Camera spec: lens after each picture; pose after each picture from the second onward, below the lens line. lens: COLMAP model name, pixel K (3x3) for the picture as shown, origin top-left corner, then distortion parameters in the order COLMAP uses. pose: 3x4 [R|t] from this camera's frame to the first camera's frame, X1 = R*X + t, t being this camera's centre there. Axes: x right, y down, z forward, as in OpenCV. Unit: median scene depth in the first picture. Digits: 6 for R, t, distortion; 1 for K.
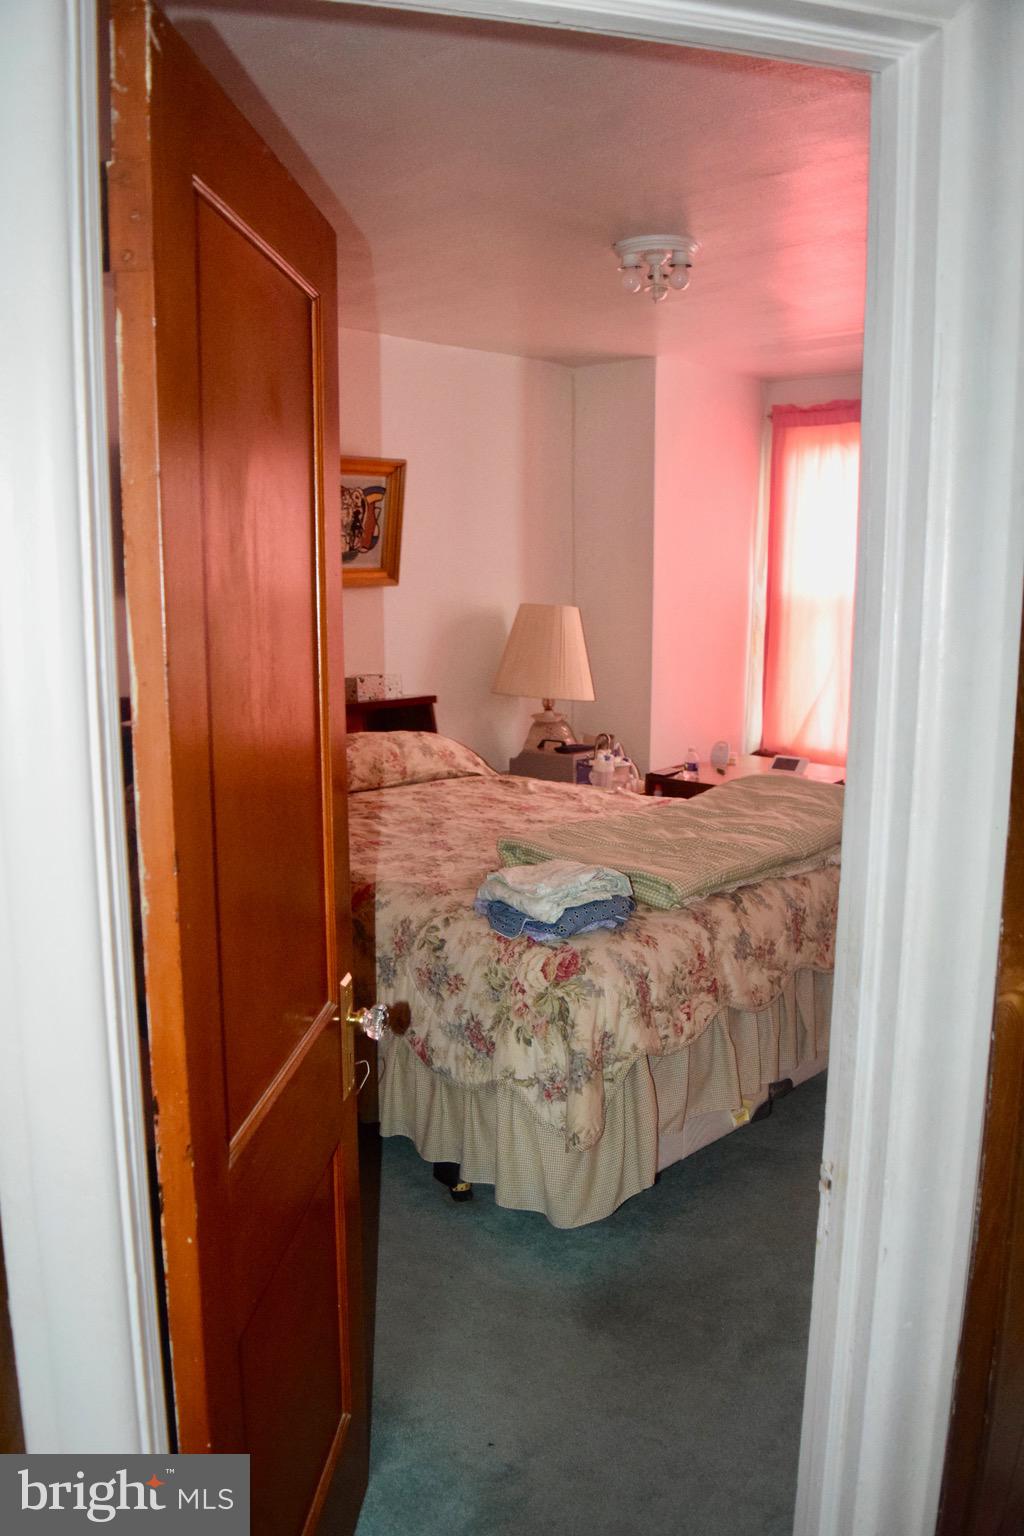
lens RADIAL K [[1193.8, 0, 510.0], [0, 1193.8, 773.1], [0, 0, 1]] dist [-0.107252, 0.029592]
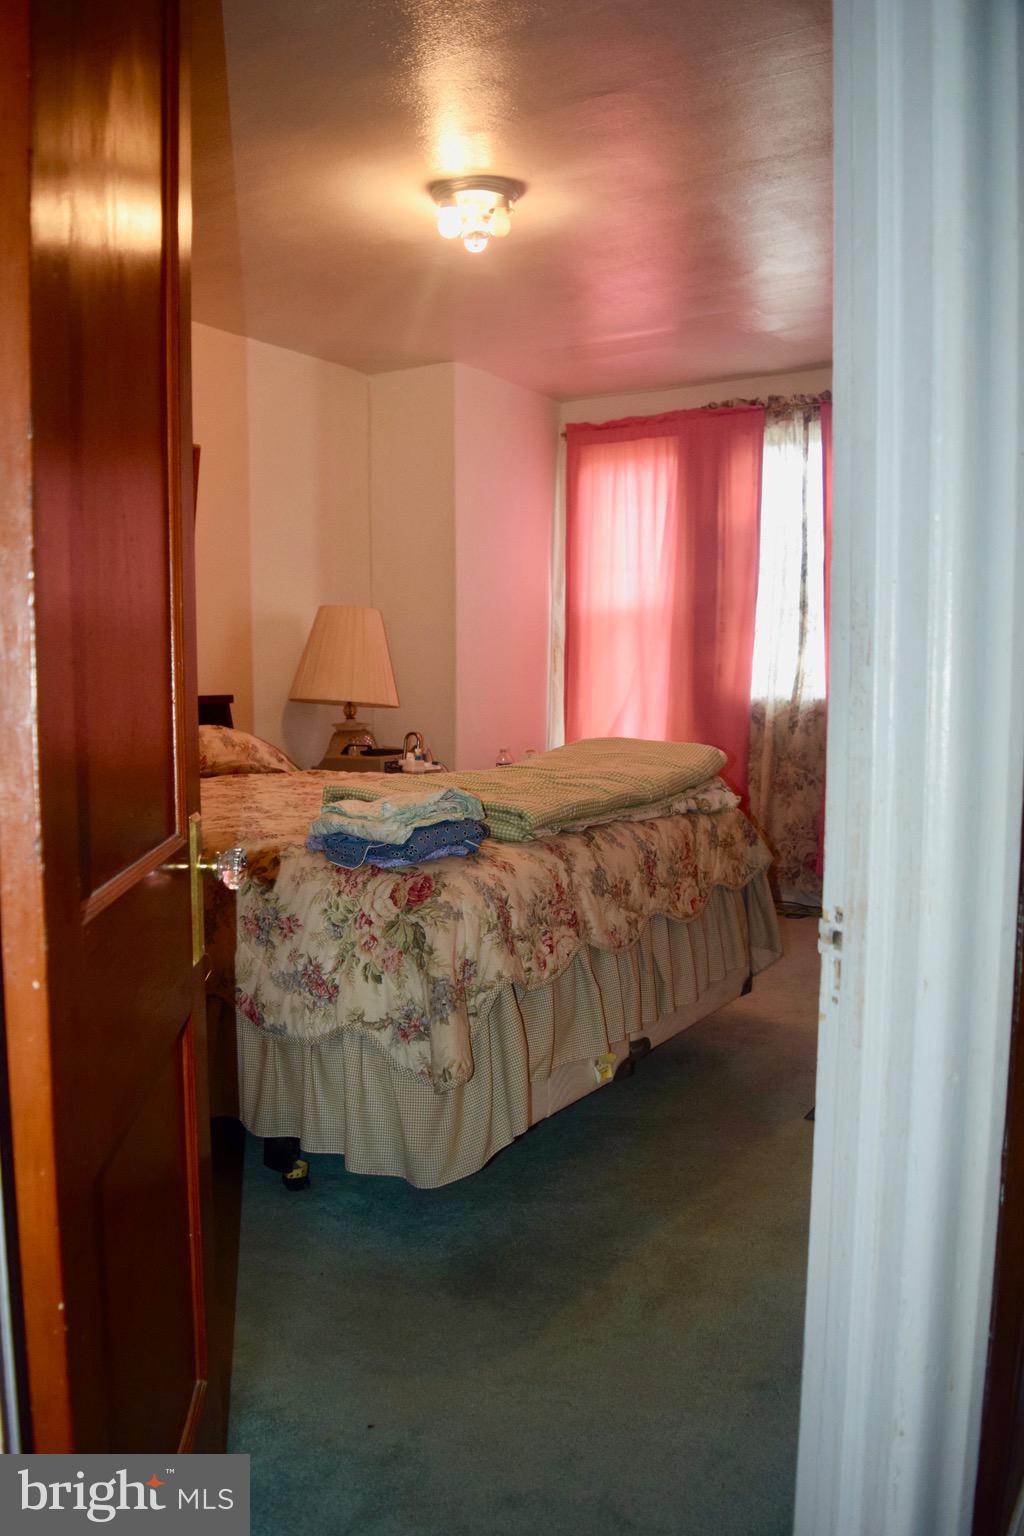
lens RADIAL K [[1193.8, 0, 508.8], [0, 1193.8, 764.3], [0, 0, 1]] dist [-0.107252, 0.029592]
pose [[0.981605, -0.016067, 0.190246, -0.051612], [0.032314, 0.996058, -0.082609, 0.136332], [-0.188169, 0.087237, 0.978255, 0.100395]]
